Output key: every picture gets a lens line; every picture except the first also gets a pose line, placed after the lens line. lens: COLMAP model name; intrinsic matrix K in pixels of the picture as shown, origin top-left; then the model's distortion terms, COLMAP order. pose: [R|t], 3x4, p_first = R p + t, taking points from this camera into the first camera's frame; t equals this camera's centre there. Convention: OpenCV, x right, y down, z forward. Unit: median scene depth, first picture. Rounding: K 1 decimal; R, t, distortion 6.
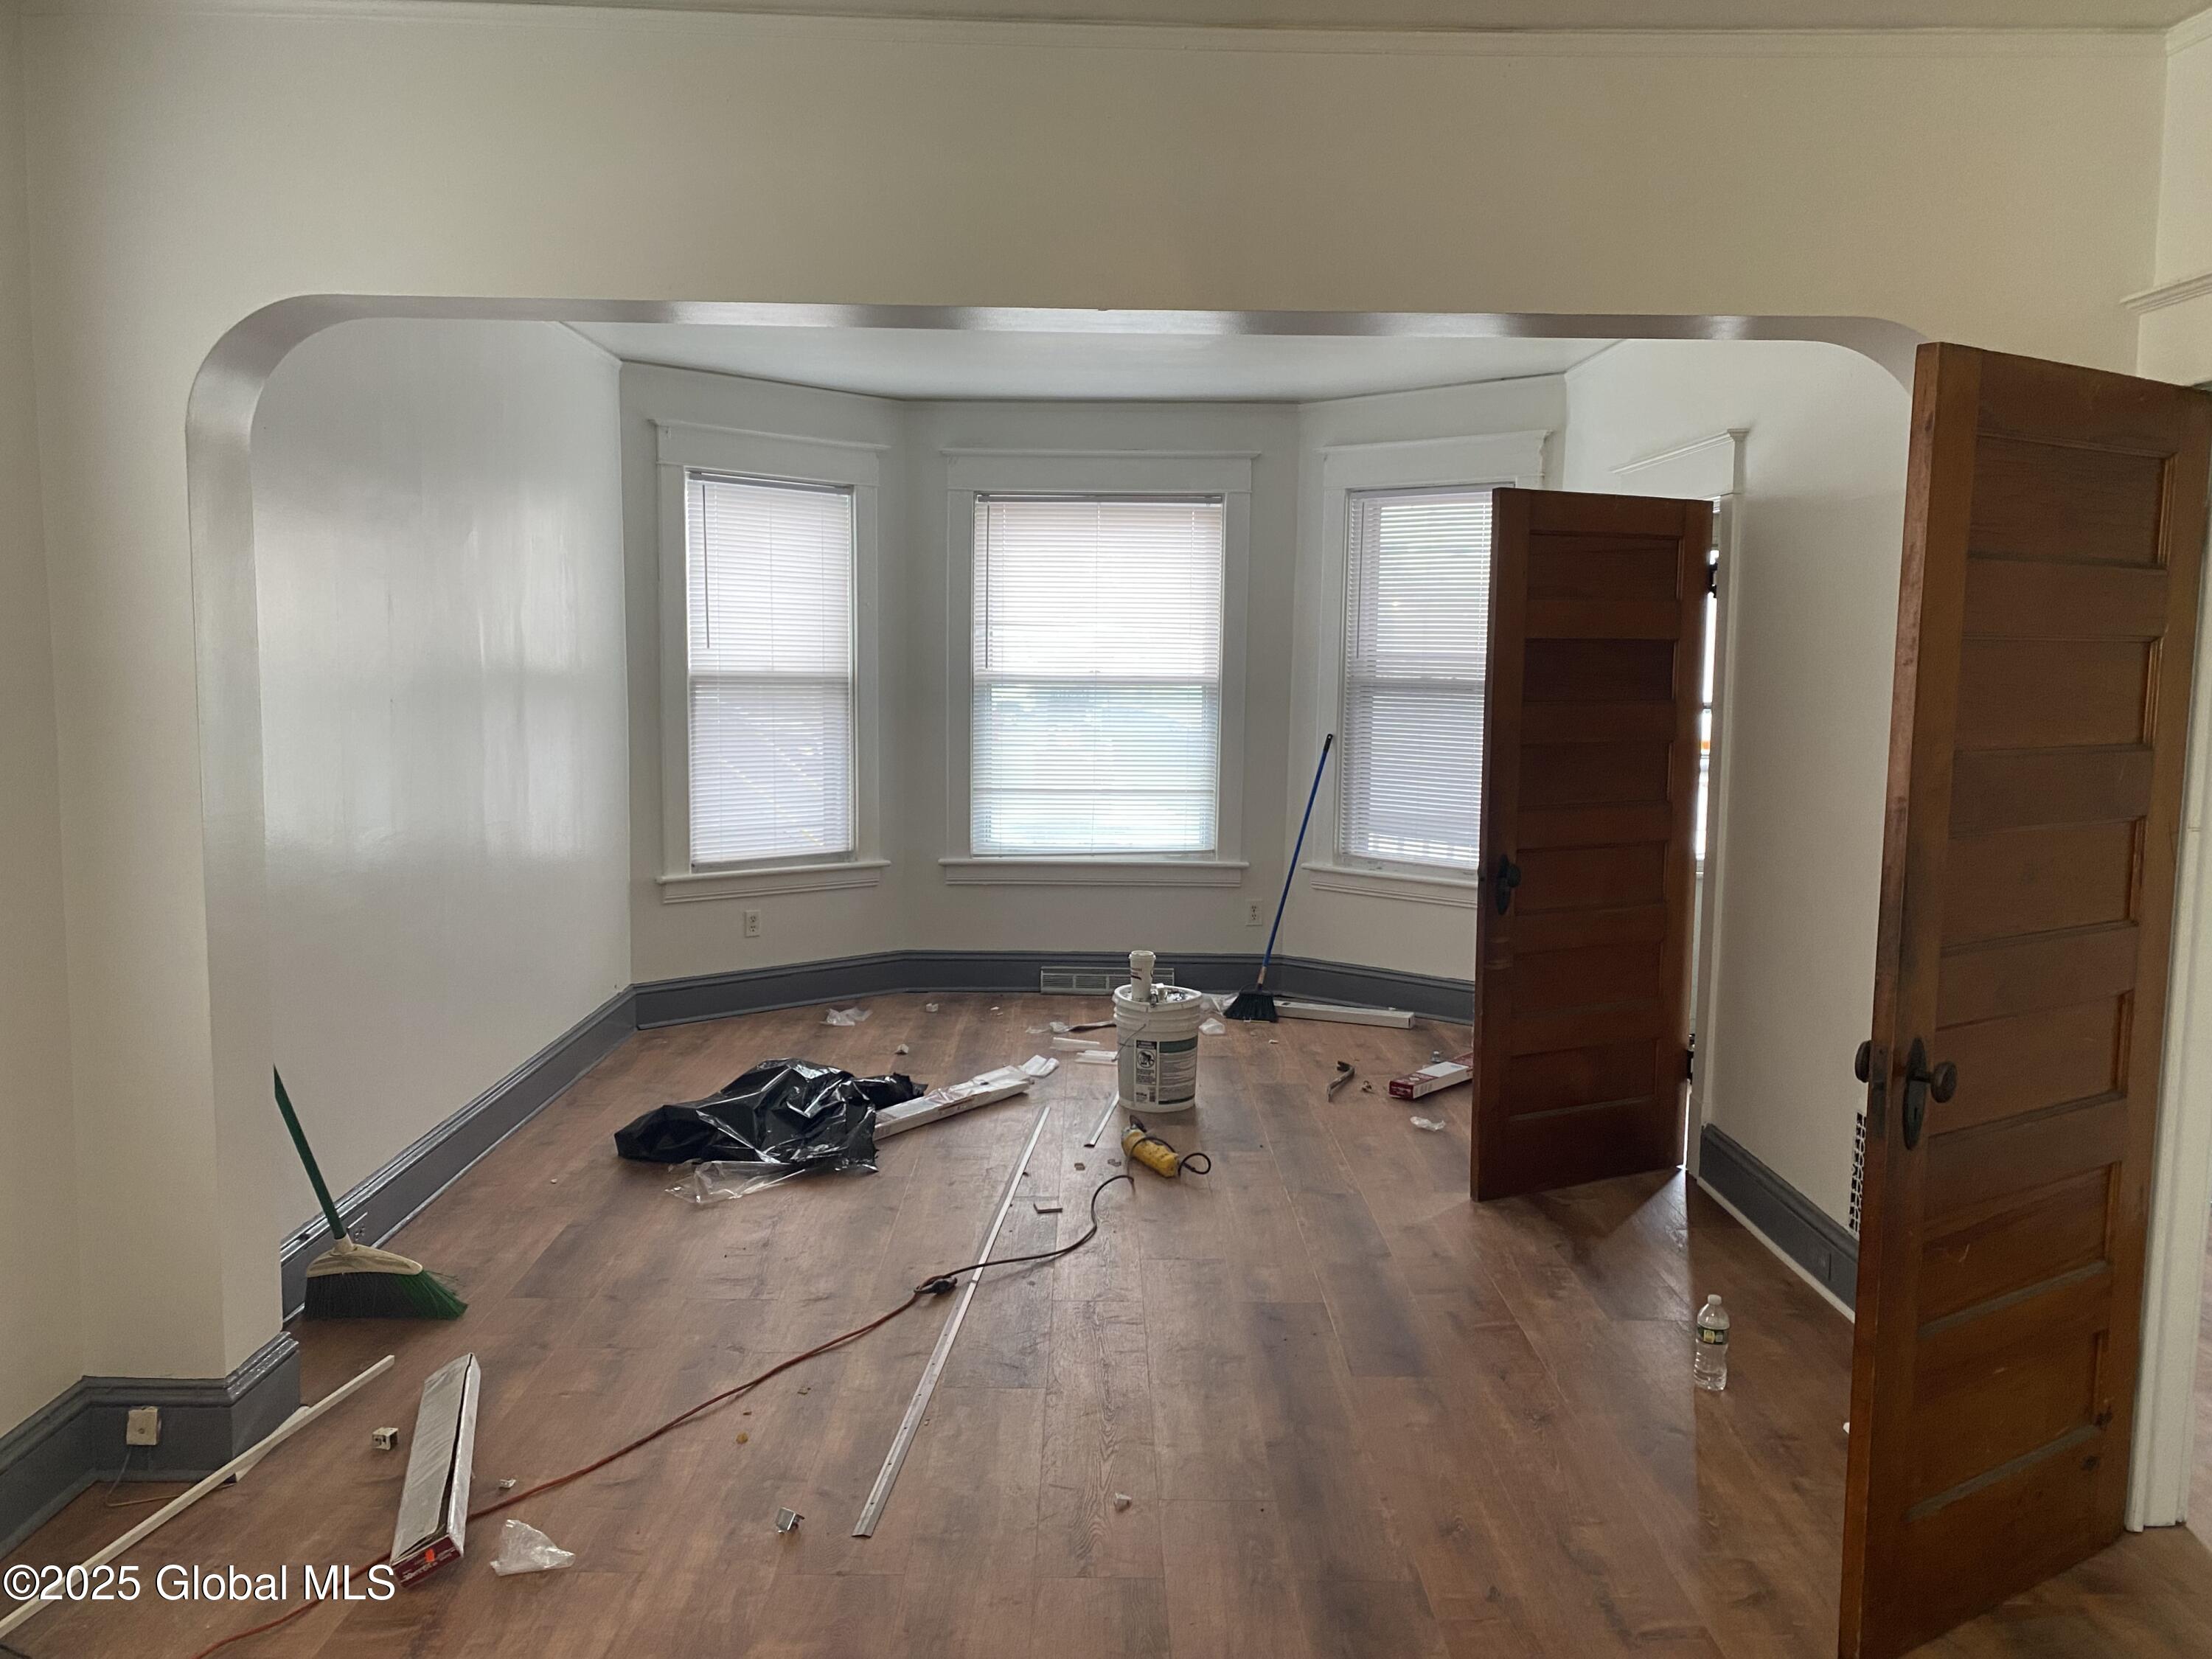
lens RADIAL K [[1657.0, 0, 1105.6], [0, 1657.0, 826.9], [0, 0, 1]] dist [0.008811, 0.002242]
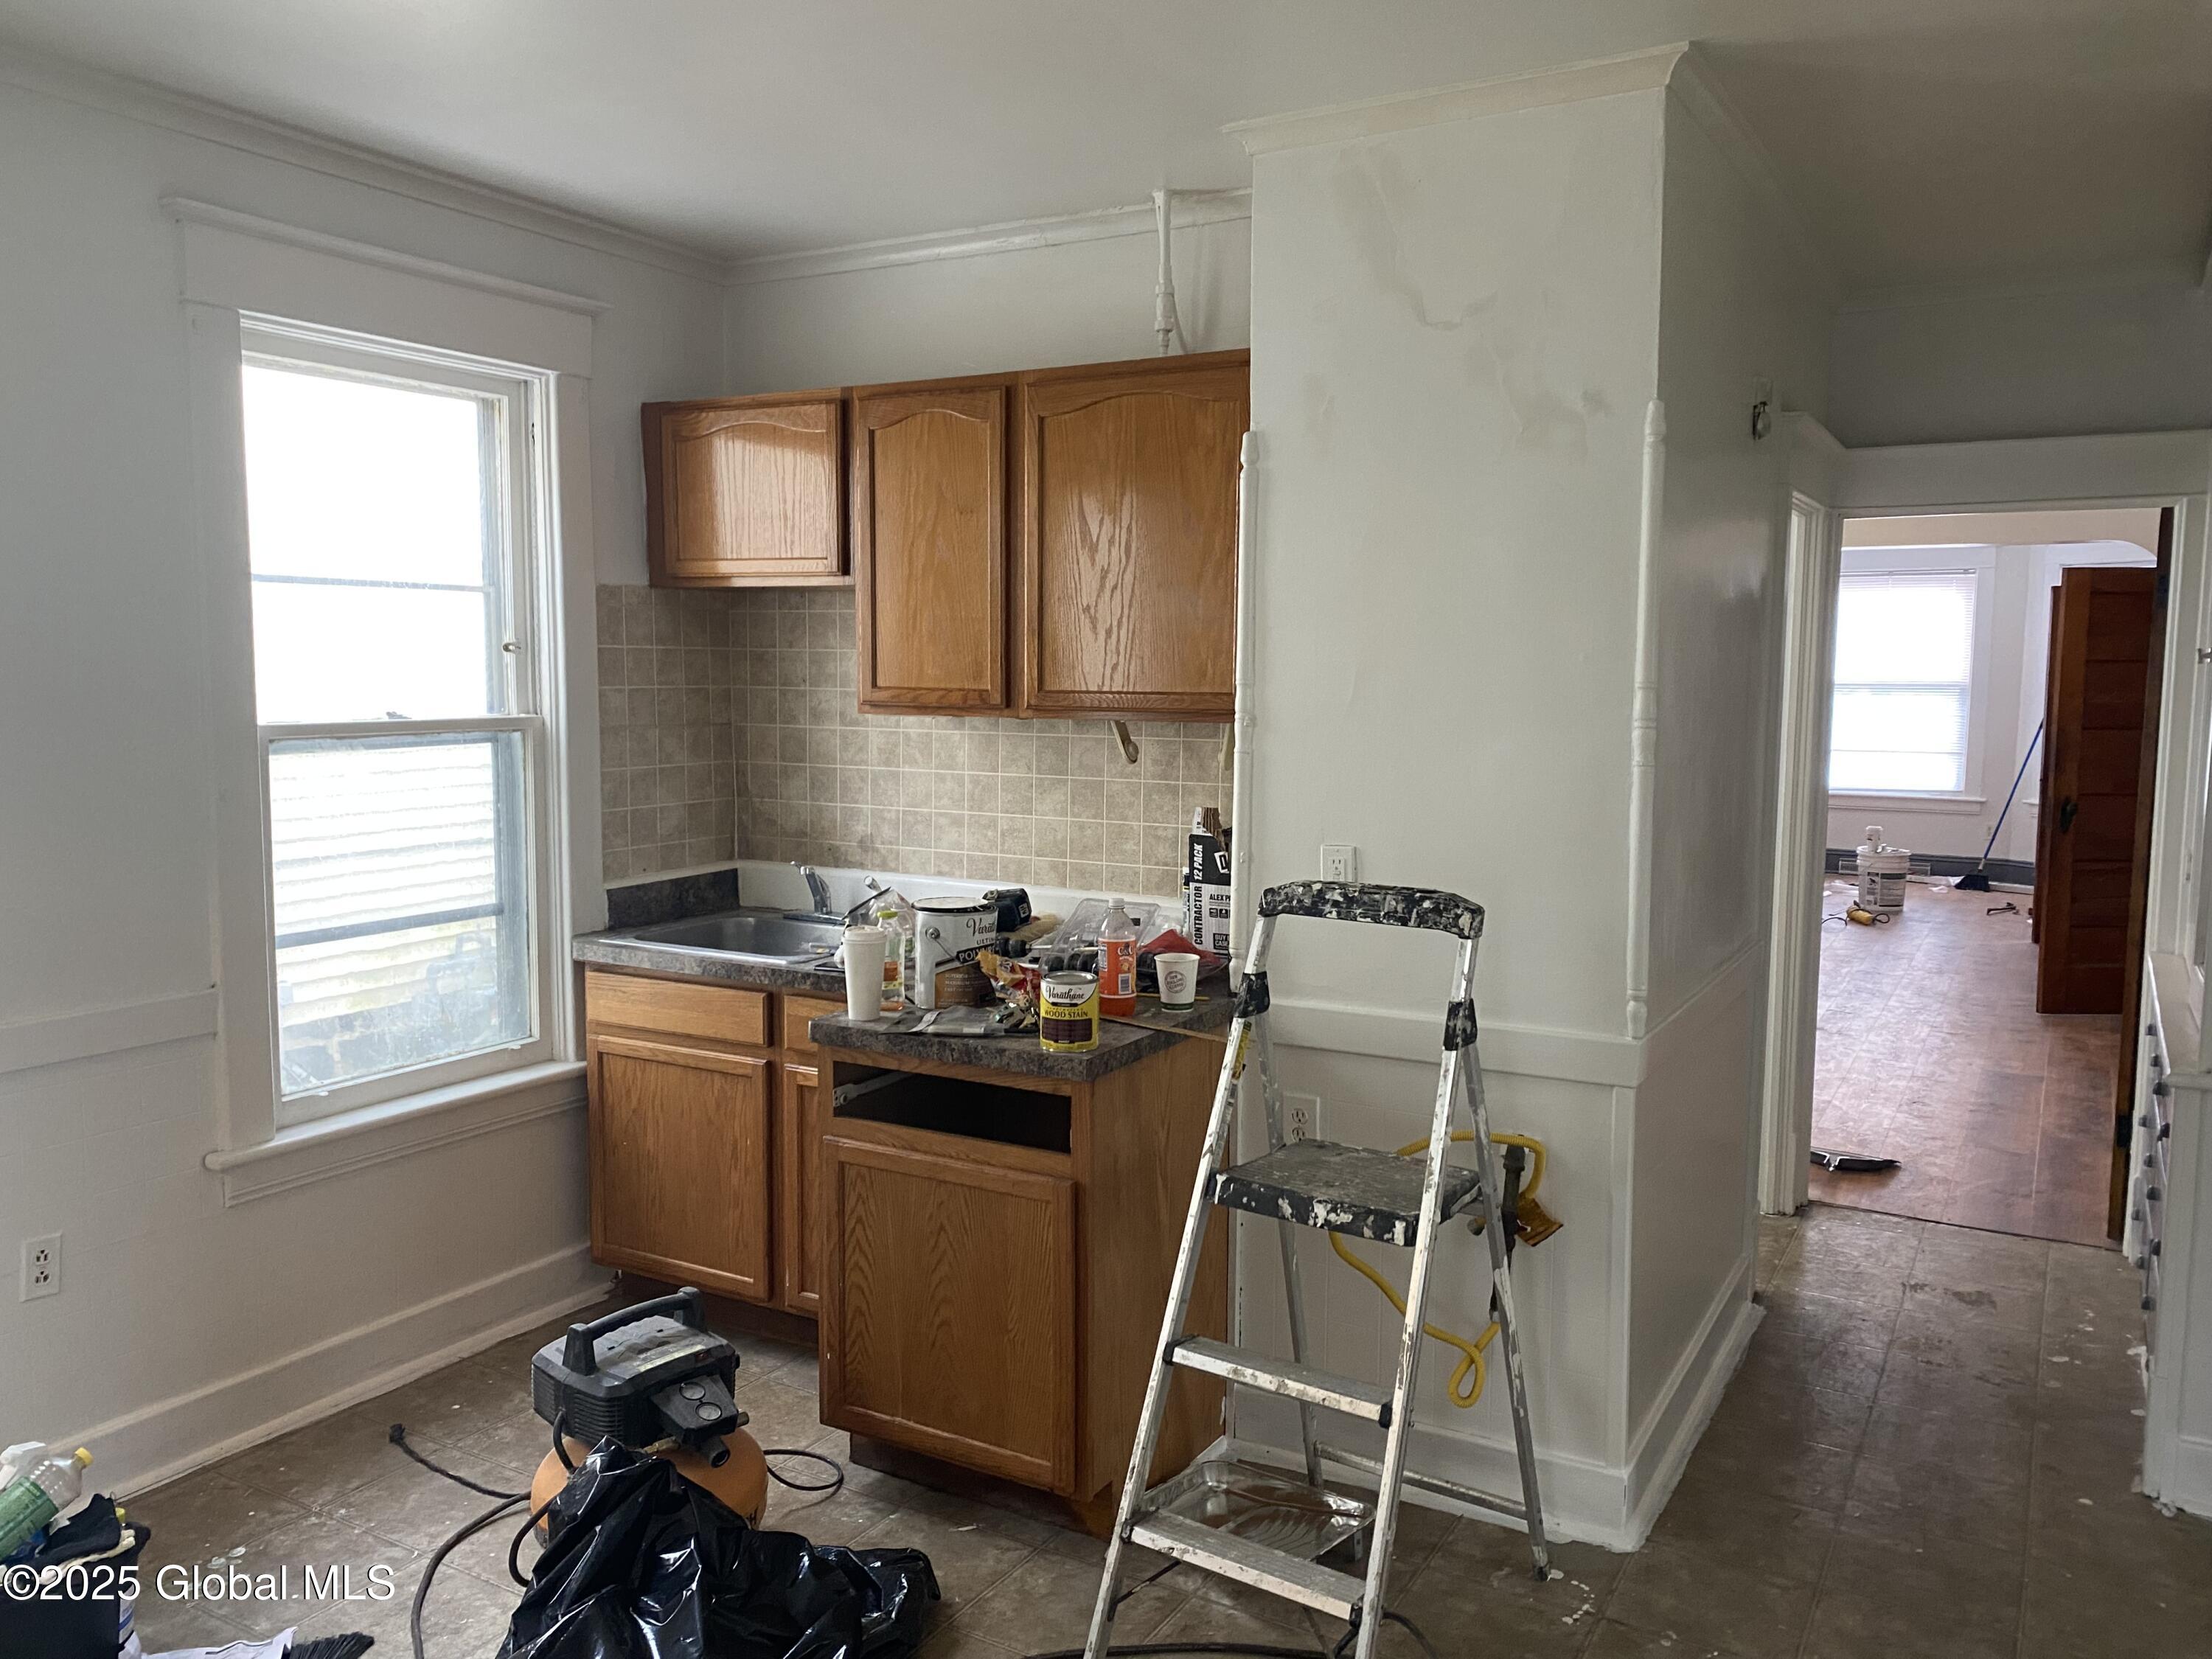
lens RADIAL K [[1657.0, 0, 1108.2], [0, 1657.0, 824.3], [0, 0, 1]] dist [0.008811, 0.002242]
pose [[0.859109, 0.049335, -0.509409, 0.181703], [-0.055001, 0.998479, 0.003942, 0.088379], [0.508829, 0.024632, 0.860515, -0.822016]]
